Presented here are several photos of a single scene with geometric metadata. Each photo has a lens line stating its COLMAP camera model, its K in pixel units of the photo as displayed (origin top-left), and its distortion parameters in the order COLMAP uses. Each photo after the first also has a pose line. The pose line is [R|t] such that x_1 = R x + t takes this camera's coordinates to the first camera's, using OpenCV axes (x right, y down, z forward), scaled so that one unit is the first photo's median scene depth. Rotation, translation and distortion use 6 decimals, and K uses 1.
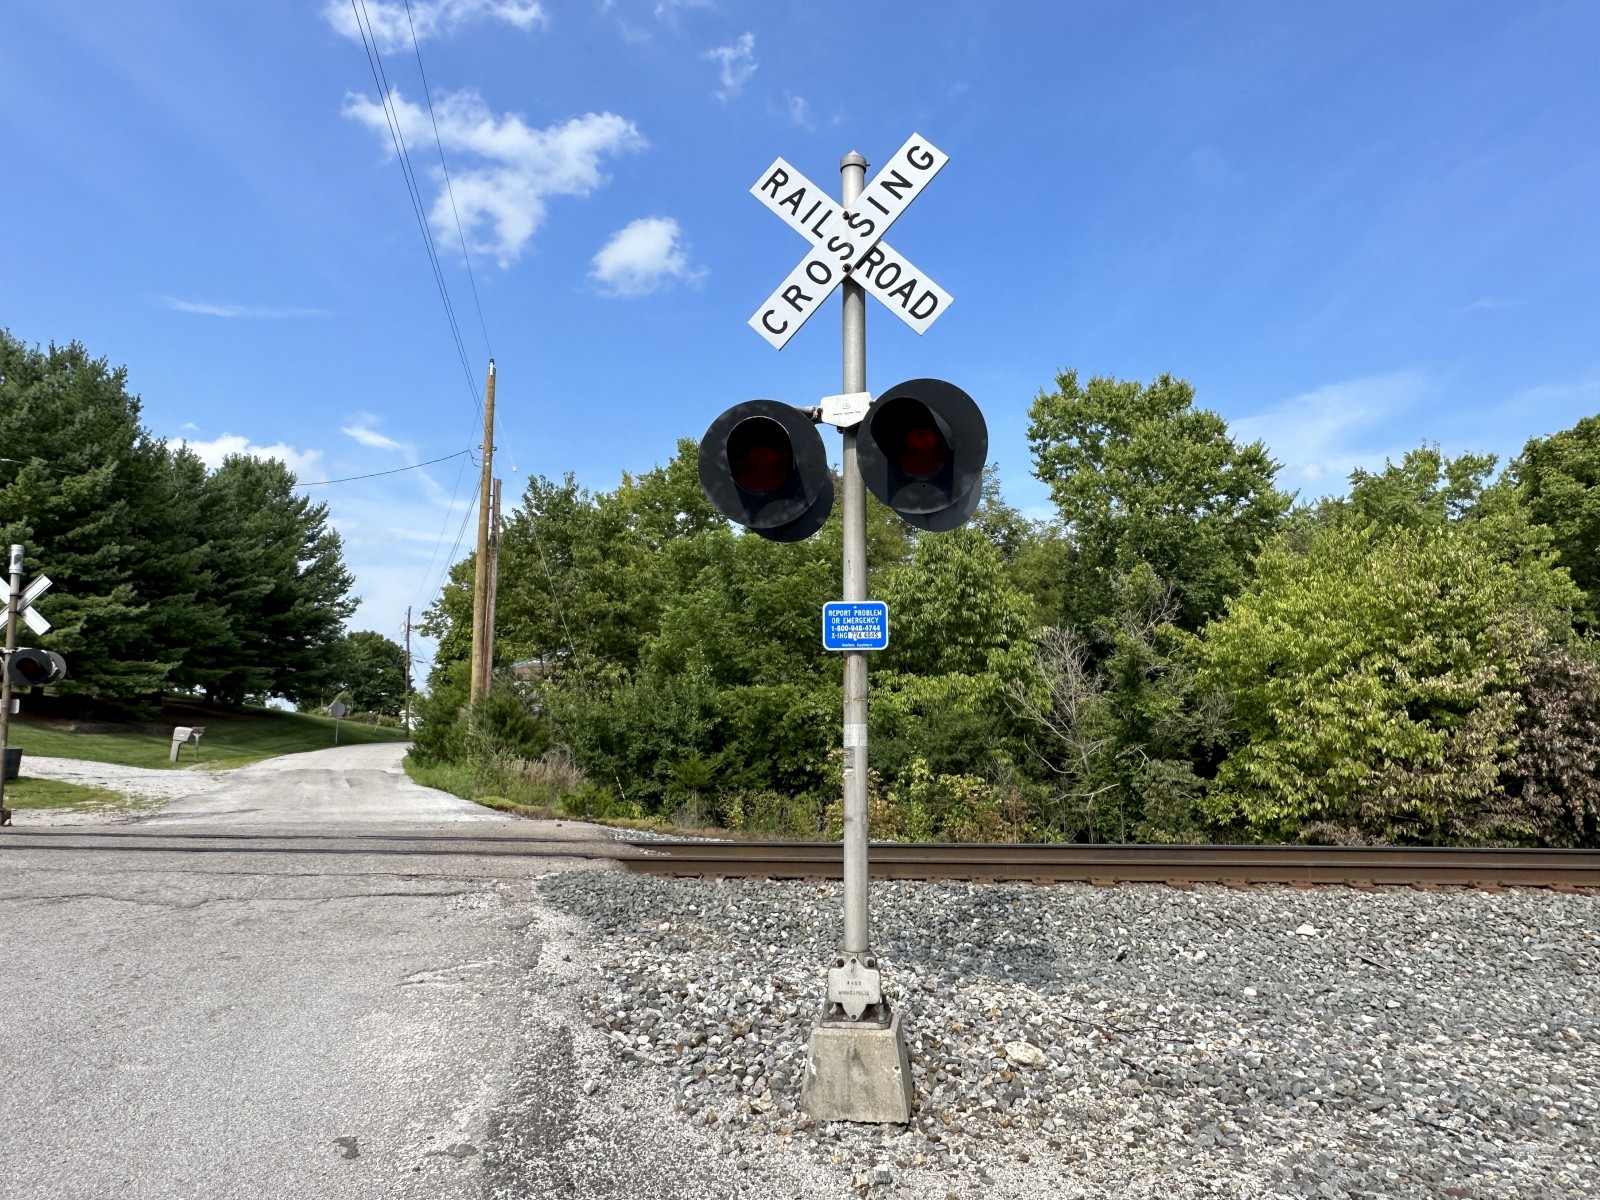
lens RADIAL K [[1080.4, 0, 804.2], [0, 1080.4, 607.6], [0, 0, 1]] dist [-0.003972, 0.003634]
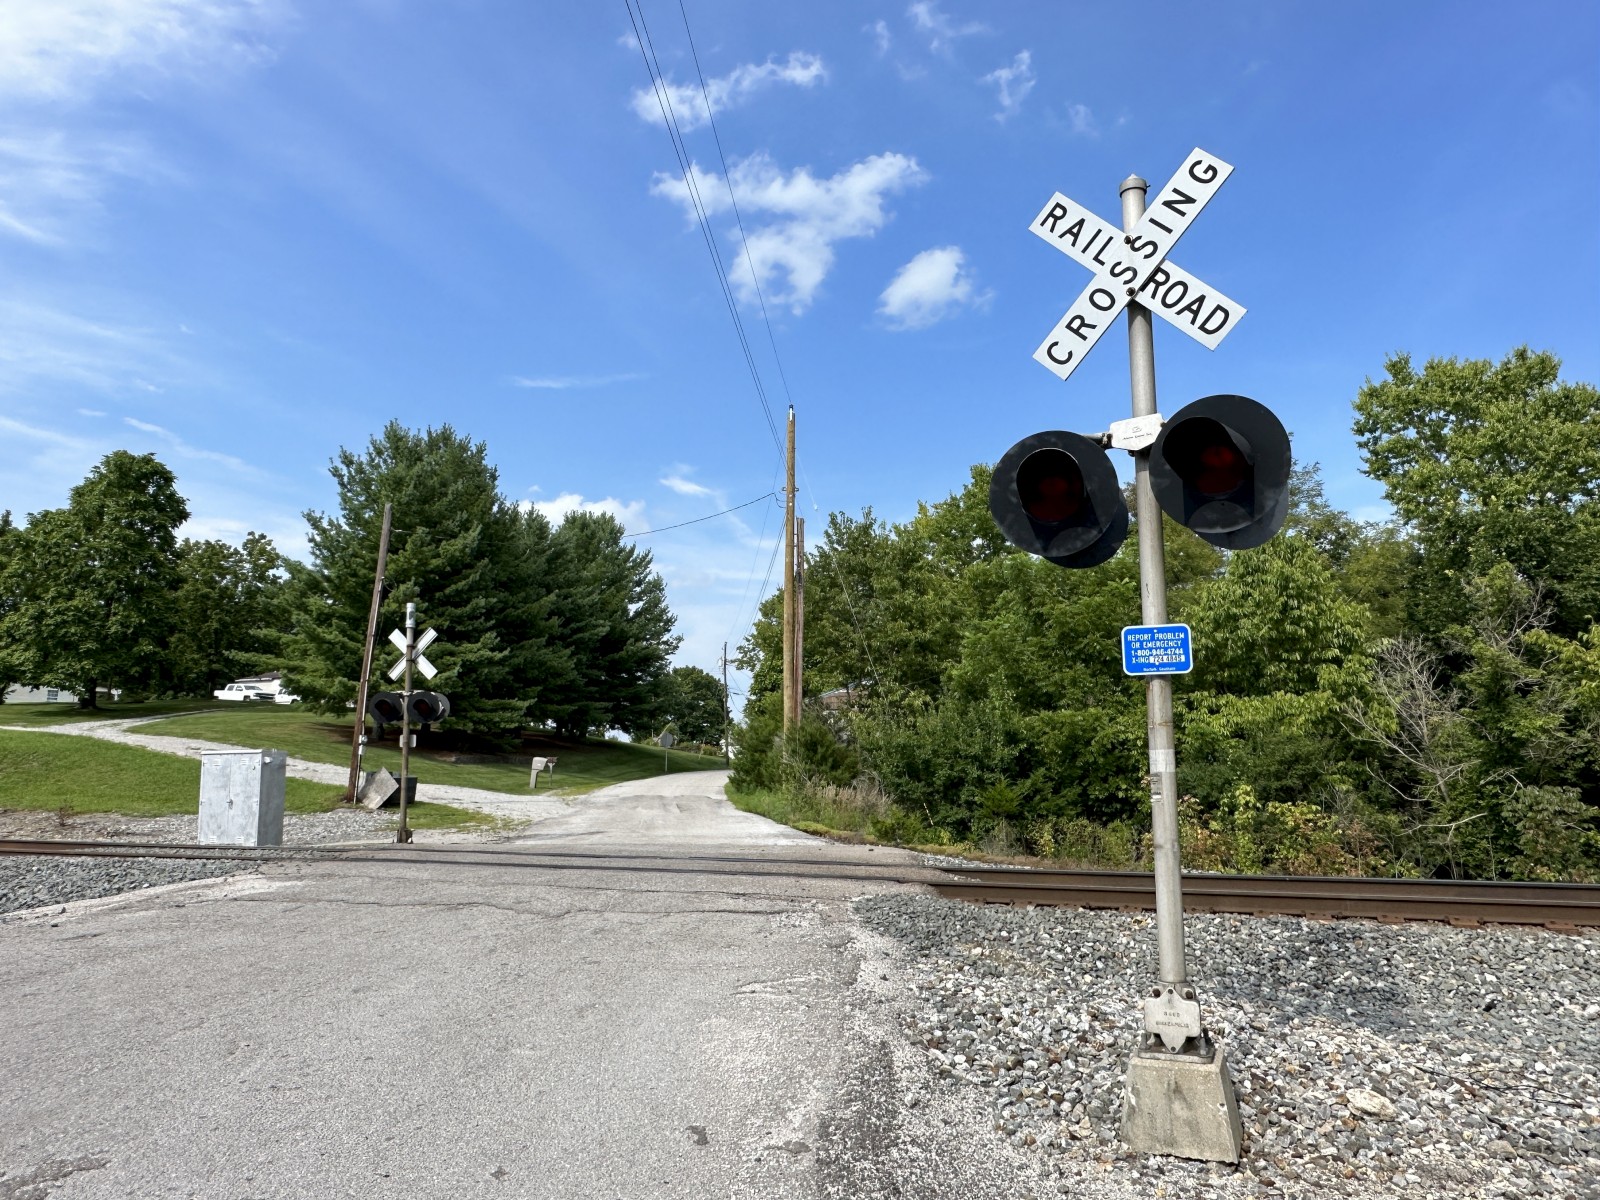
lens RADIAL K [[1080.4, 0, 809.3], [0, 1080.4, 606.1], [0, 0, 1]] dist [-0.003972, 0.003634]
pose [[0.962550, -0.045088, -0.267330, 0.003103], [0.038295, 0.998799, -0.030573, -0.002245], [0.268387, 0.019191, 0.963120, -0.016033]]
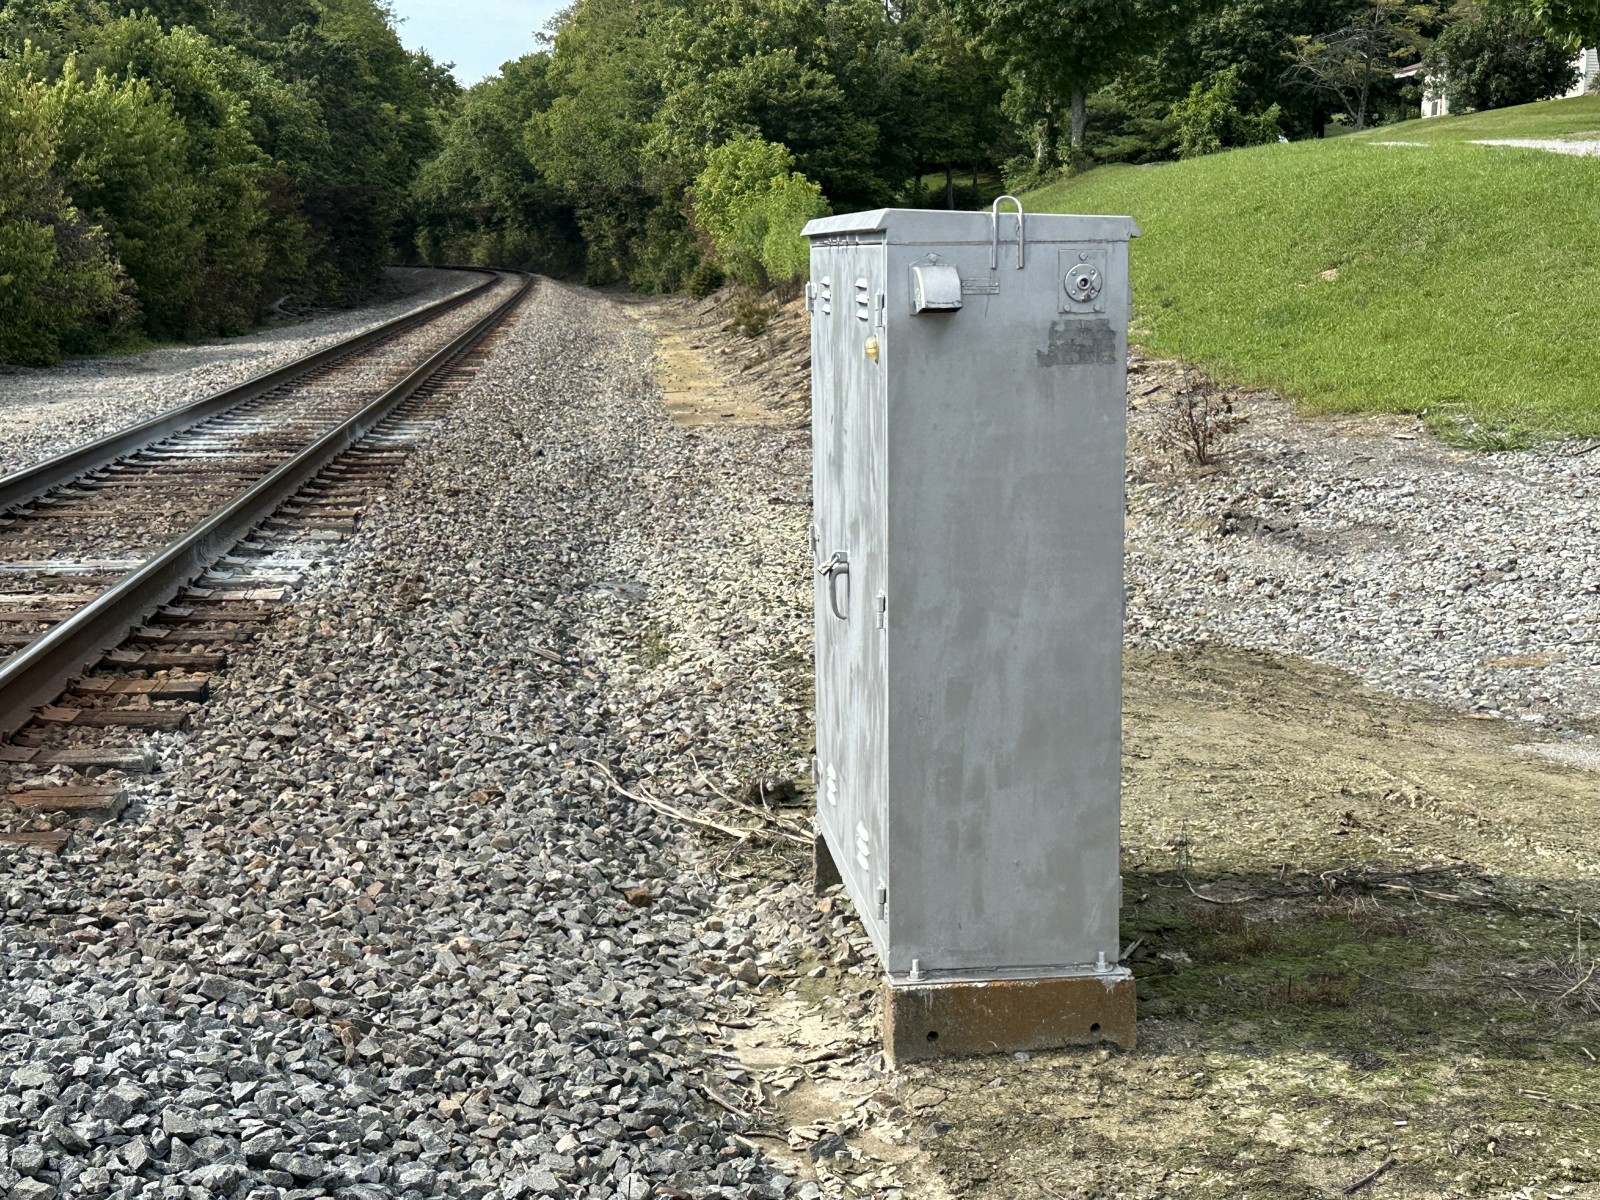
lens RADIAL K [[2207.3, 0, 802.6], [0, 2207.3, 611.9], [0, 0, 1]] dist [0.121465, 0.000000]
pose [[0.209001, 0.162019, -0.964401, -0.373280], [0.118128, 0.974776, 0.189362, 0.056521], [0.970755, -0.153500, 0.184590, 0.556094]]
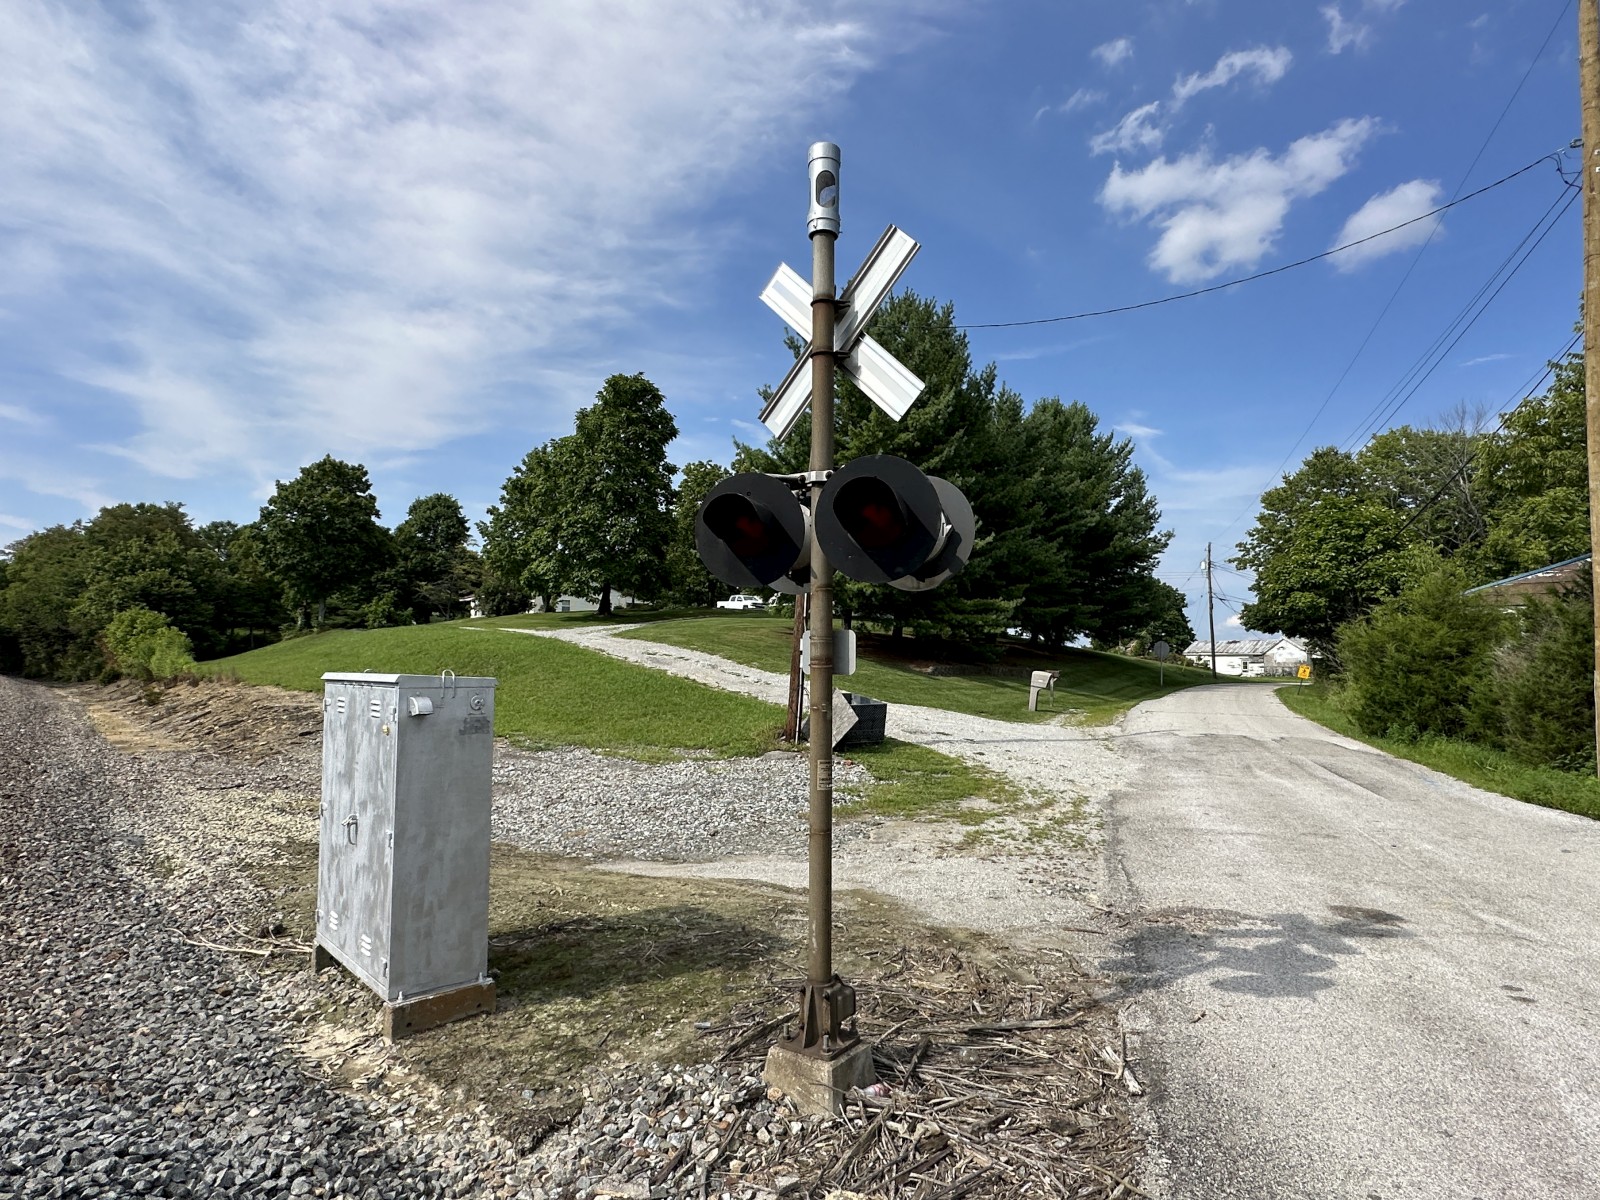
lens RADIAL K [[878.6, 0, 802.6], [0, 878.6, 606.8], [0, 0, 1]] dist [-0.003674, -0.000208]
pose [[0.749032, -0.032221, -0.661750, -0.370367], [0.063458, 0.997714, 0.023248, 0.045939], [0.659488, -0.059407, 0.749364, 0.518934]]
